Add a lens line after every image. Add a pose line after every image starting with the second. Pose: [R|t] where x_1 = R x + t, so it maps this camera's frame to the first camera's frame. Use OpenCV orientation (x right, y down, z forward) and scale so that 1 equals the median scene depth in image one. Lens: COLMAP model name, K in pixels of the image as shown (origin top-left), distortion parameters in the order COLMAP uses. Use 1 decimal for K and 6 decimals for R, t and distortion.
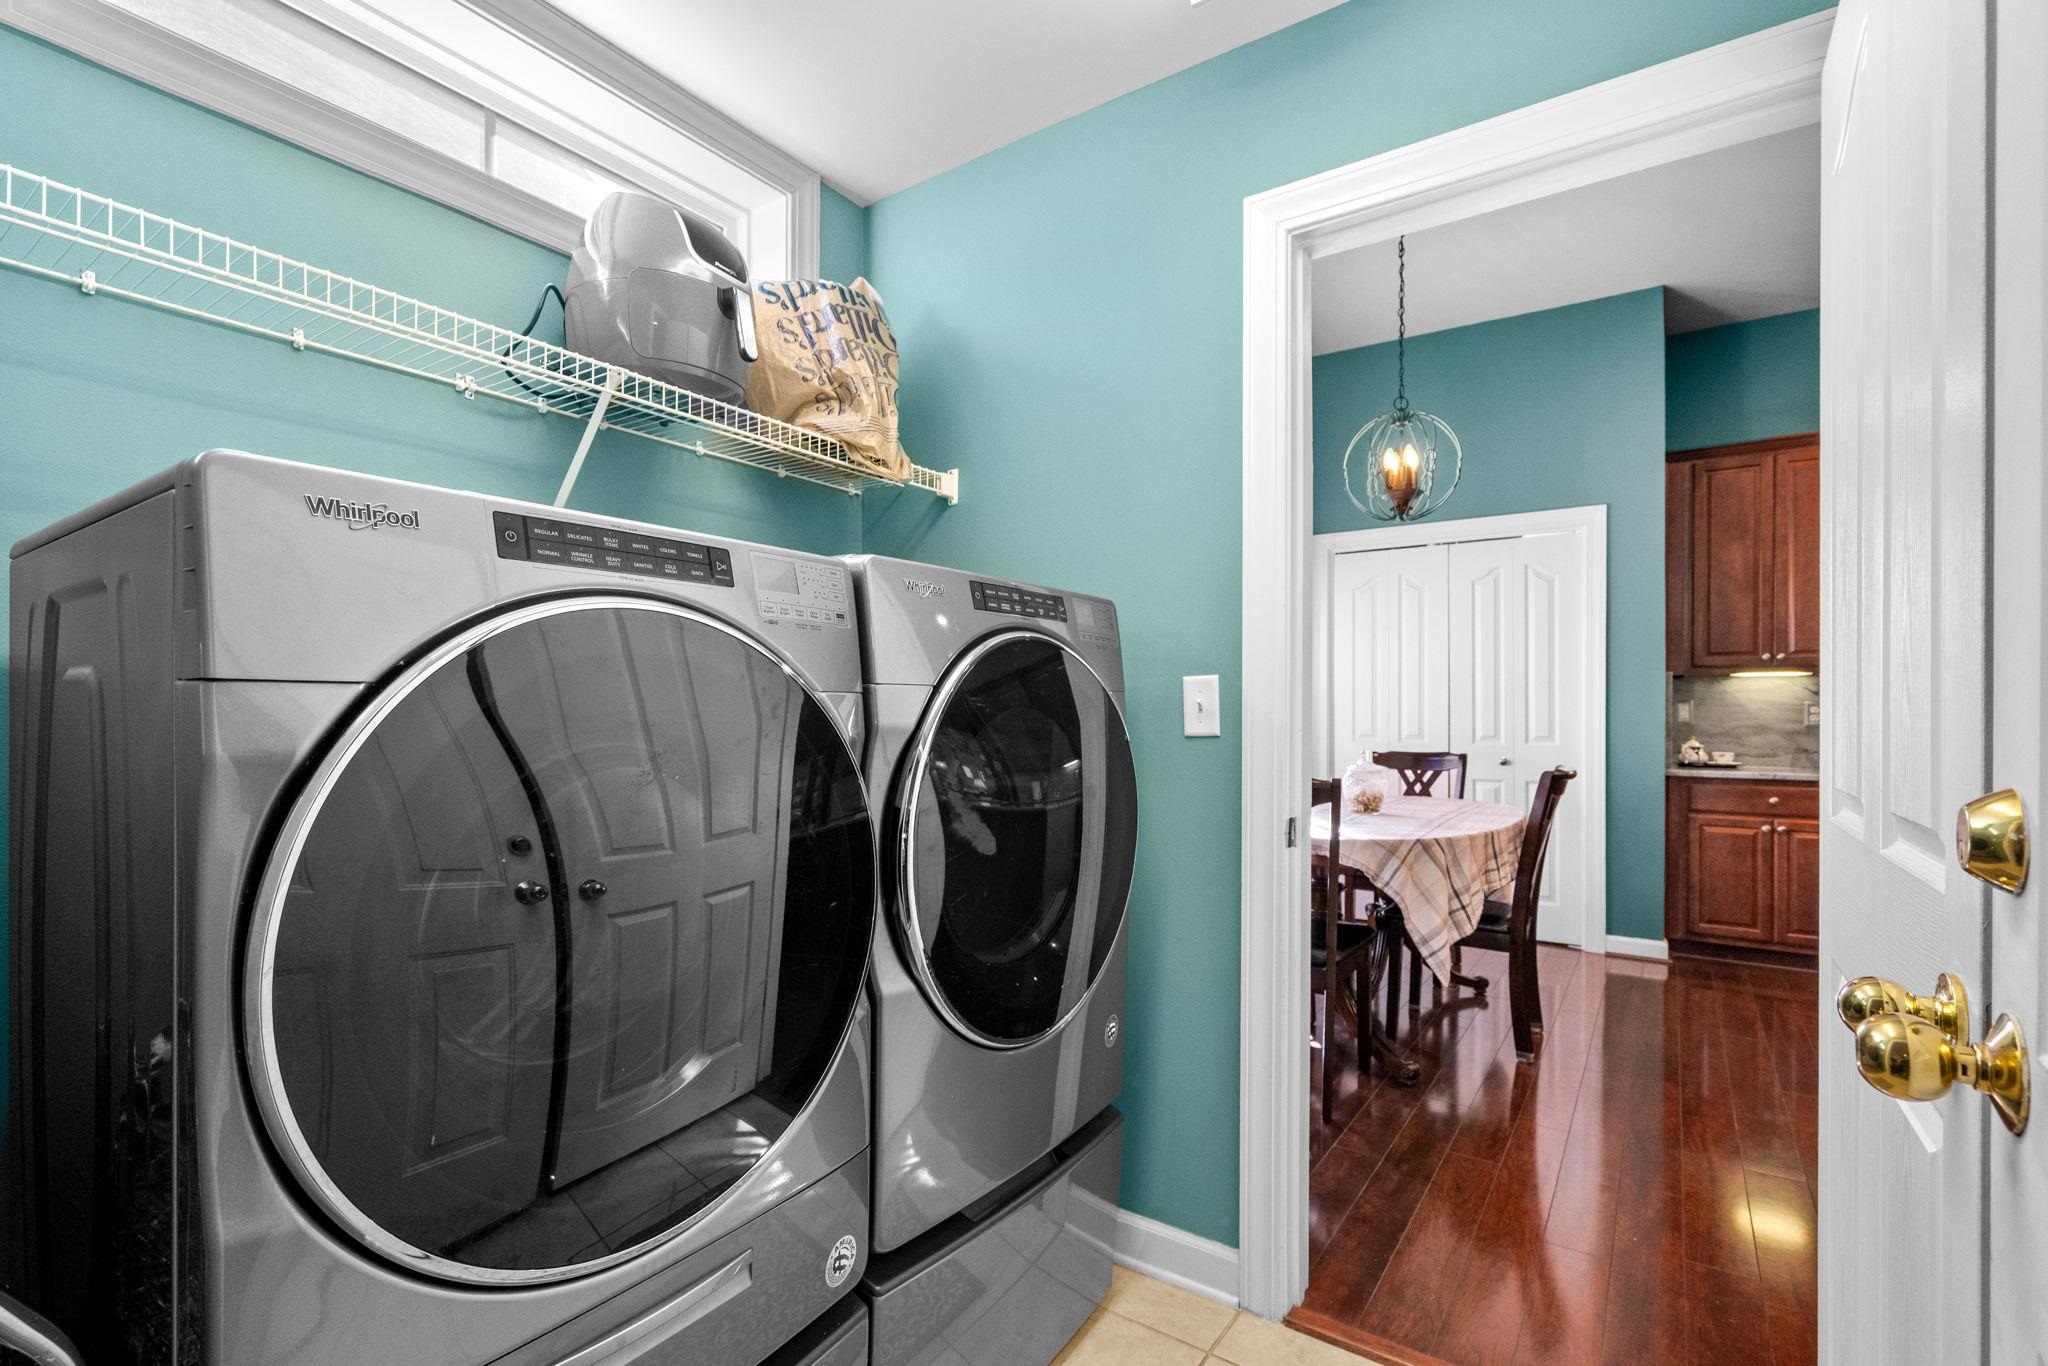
lens RADIAL K [[943.7, 0, 1013.9], [0, 943.7, 696.5], [0, 0, 1]] dist [-0.008848, 0.002816]
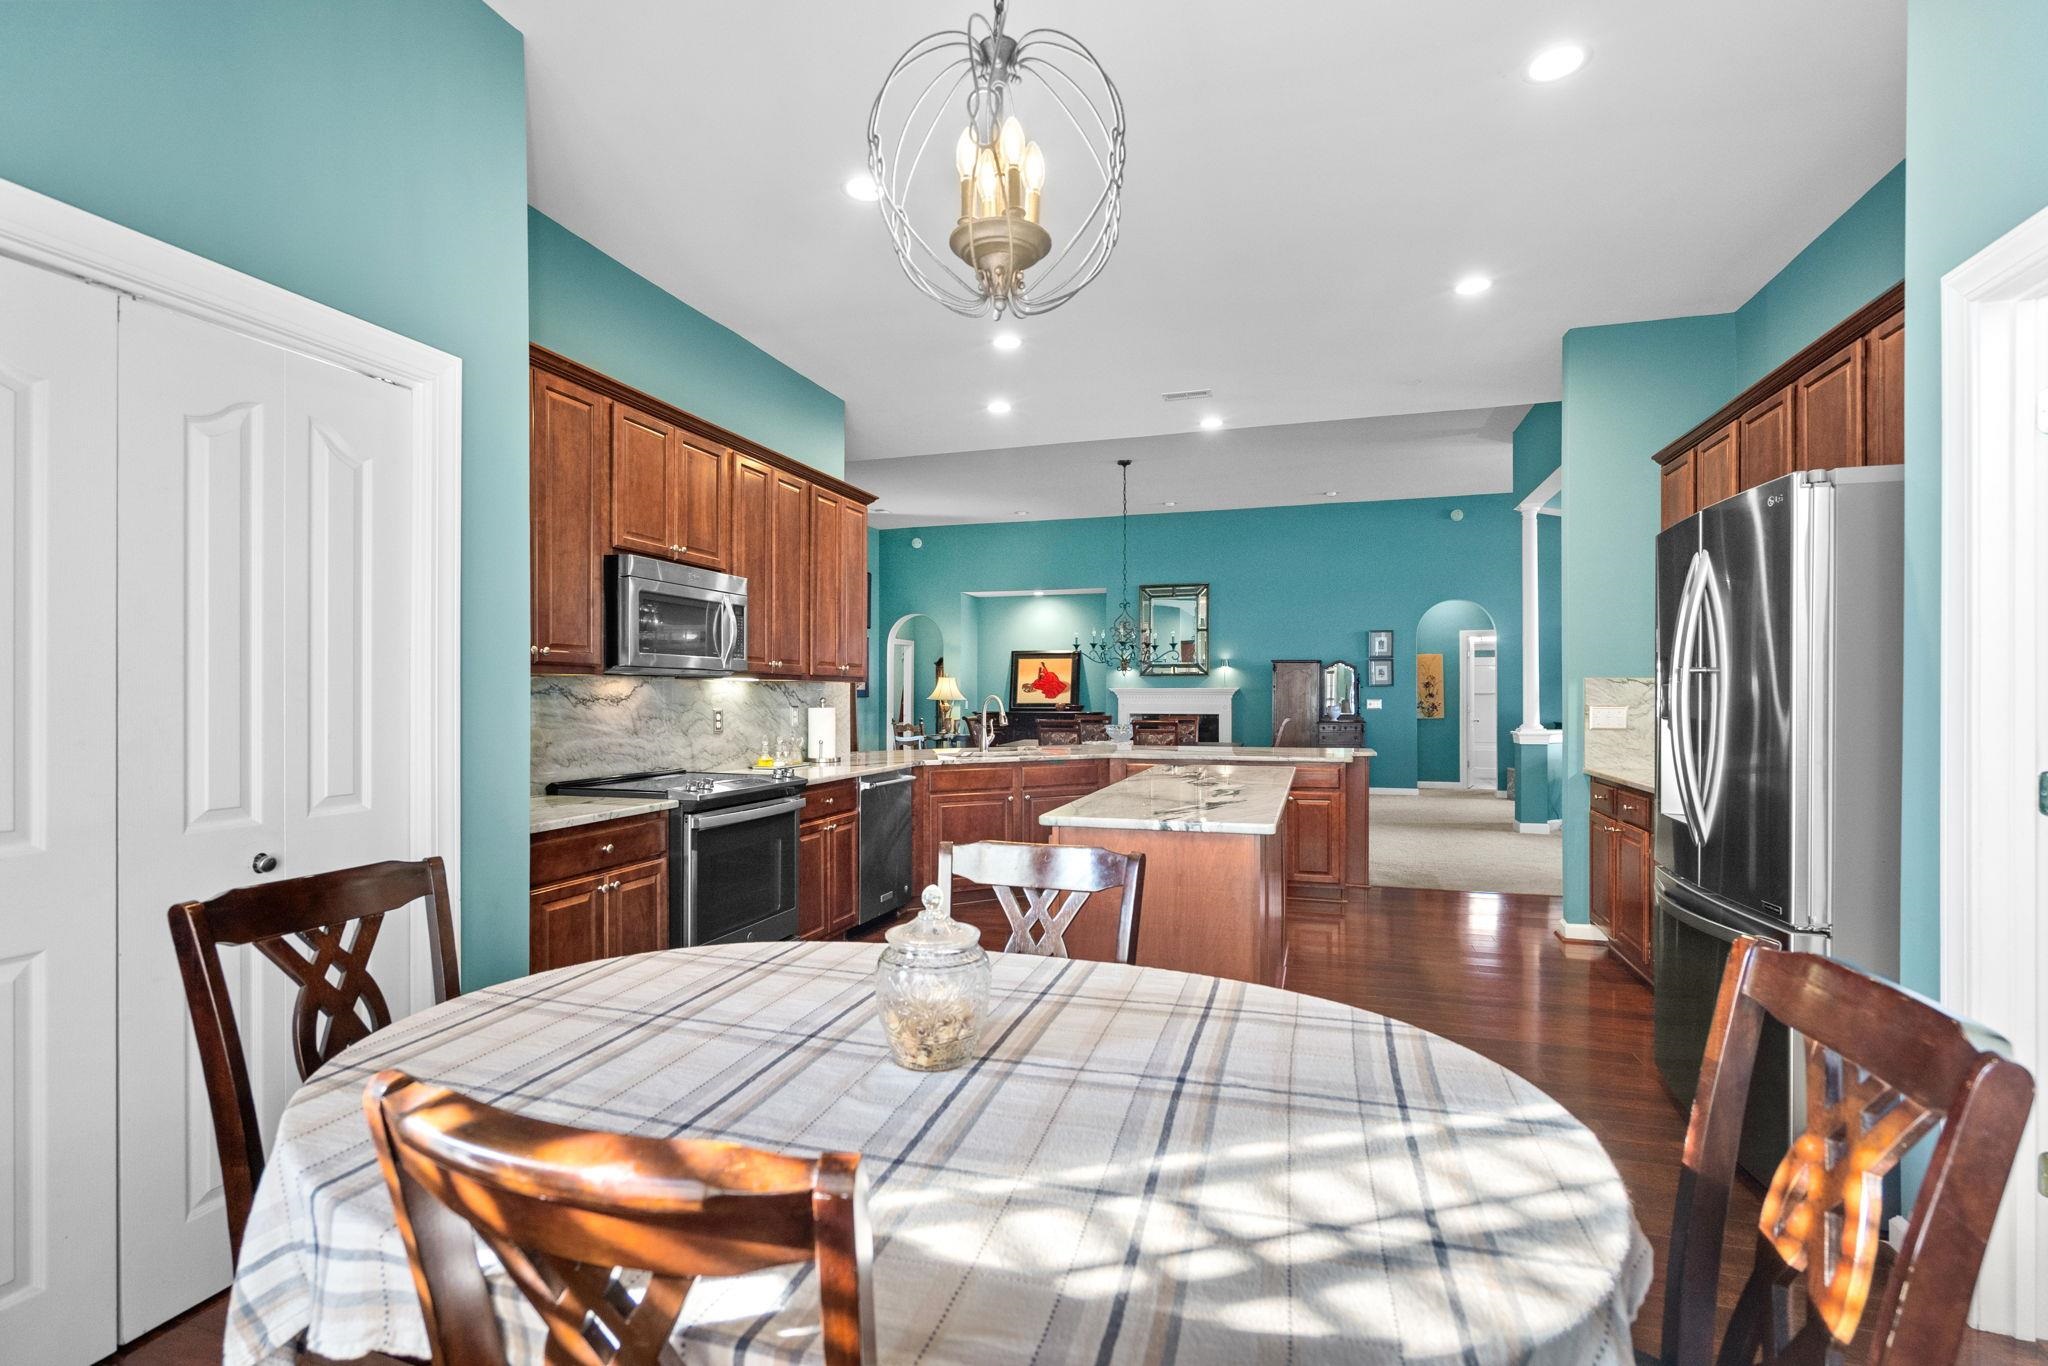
lens RADIAL K [[943.7, 0, 1024.8], [0, 943.7, 682.7], [0, 0, 1]] dist [-0.008848, 0.002816]
pose [[-0.304531, 0.005277, 0.952488, 0.010297], [-0.009825, 0.999914, -0.008681, -0.013323], [-0.952452, -0.012002, -0.304453, 0.855195]]
